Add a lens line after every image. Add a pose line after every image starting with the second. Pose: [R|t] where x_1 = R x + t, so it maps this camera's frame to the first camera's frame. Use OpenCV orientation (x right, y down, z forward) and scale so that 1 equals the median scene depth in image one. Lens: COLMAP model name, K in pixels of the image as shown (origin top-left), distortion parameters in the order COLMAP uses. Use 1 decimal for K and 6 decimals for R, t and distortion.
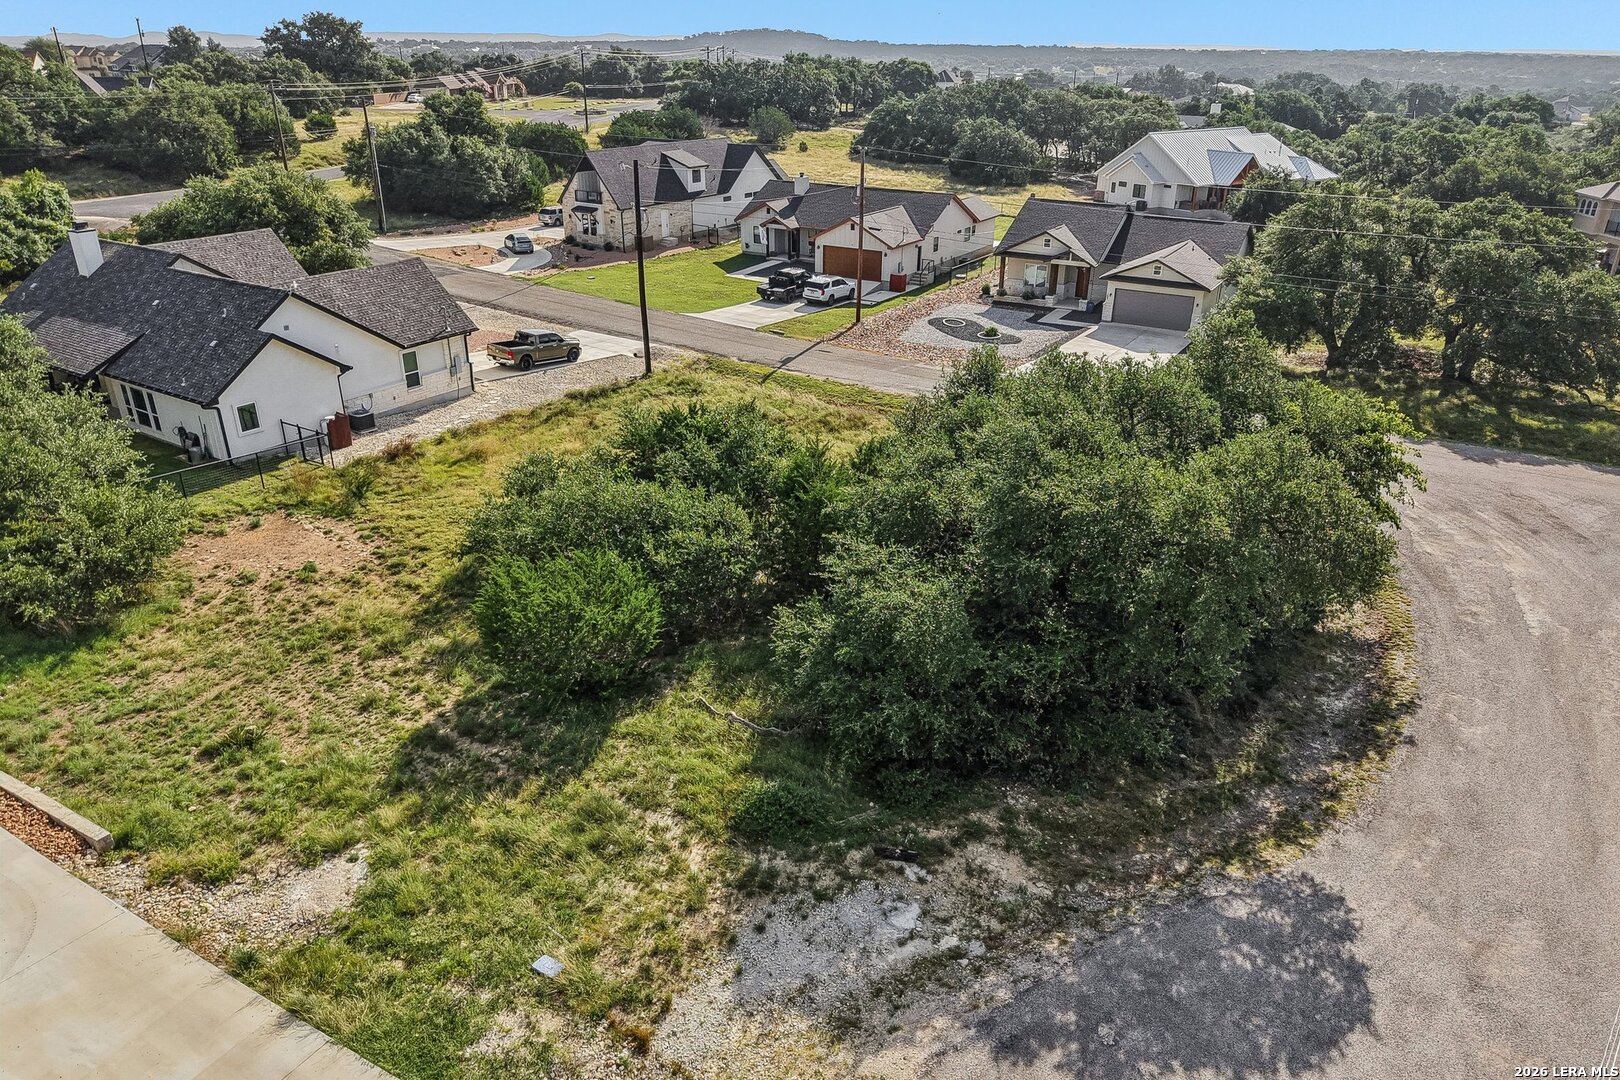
lens RADIAL K [[1097.6, 0, 810.0], [0, 1097.6, 540.0], [0, 0, 1]] dist [0.030716, -0.039581]
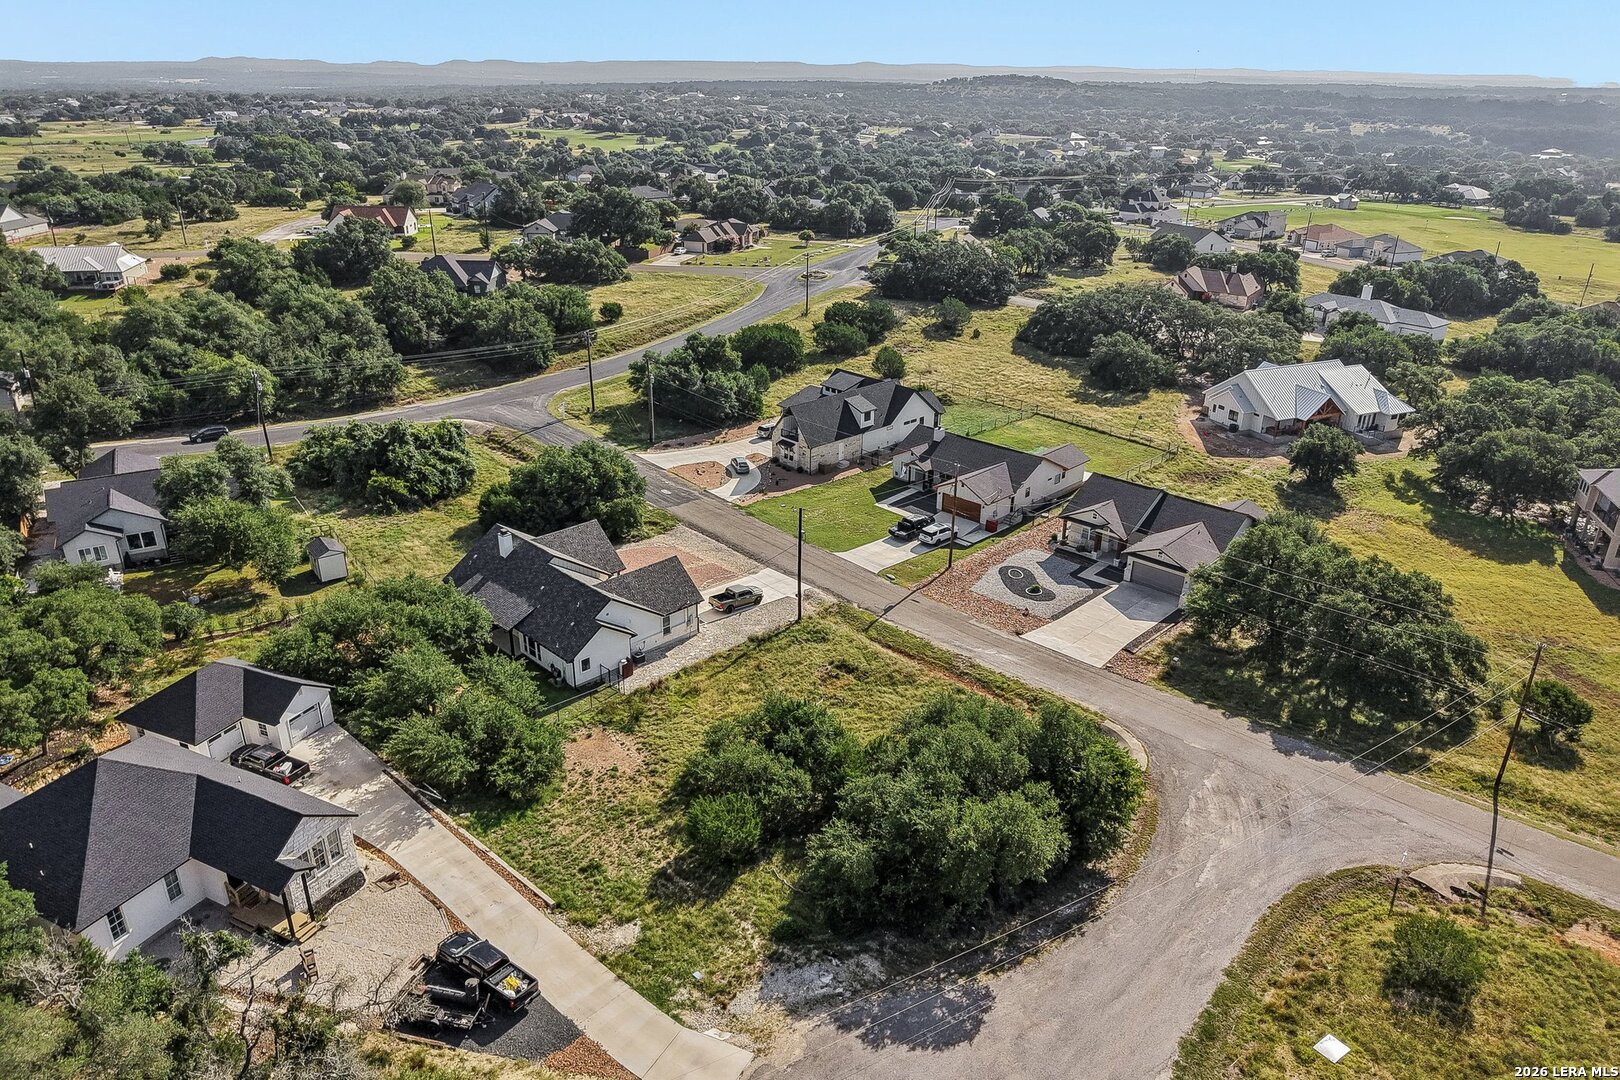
lens RADIAL K [[1097.6, 0, 810.0], [0, 1097.6, 540.0], [0, 0, 1]] dist [0.030716, -0.039581]
pose [[0.977875, 0.089552, -0.189052, 0.334646], [-0.092638, 0.995671, -0.007537, -0.513086], [0.187559, 0.024884, 0.981938, -1.230402]]
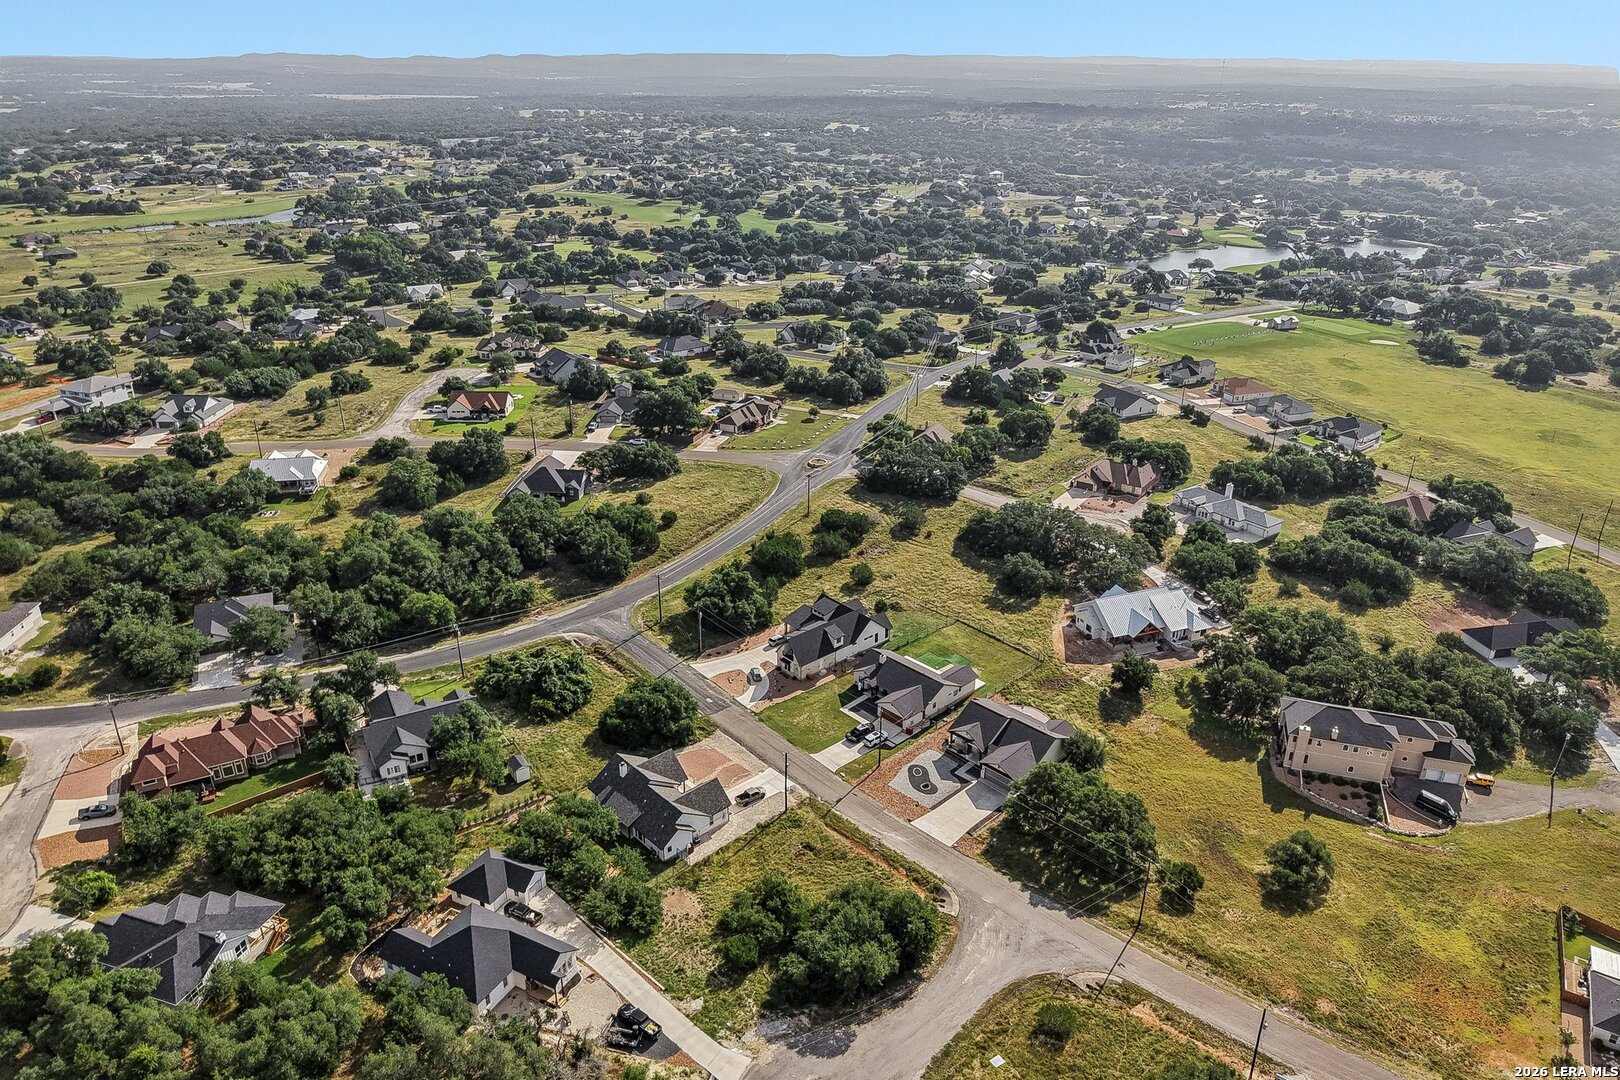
lens RADIAL K [[1105.0, 0, 812.0], [0, 1105.0, 536.8], [0, 0, 1]] dist [0.091174, -0.223144]
pose [[0.972070, 0.100407, -0.212129, 0.936668], [-0.100897, 0.994860, 0.008544, -1.792831], [0.211897, 0.013098, 0.977204, -3.732334]]
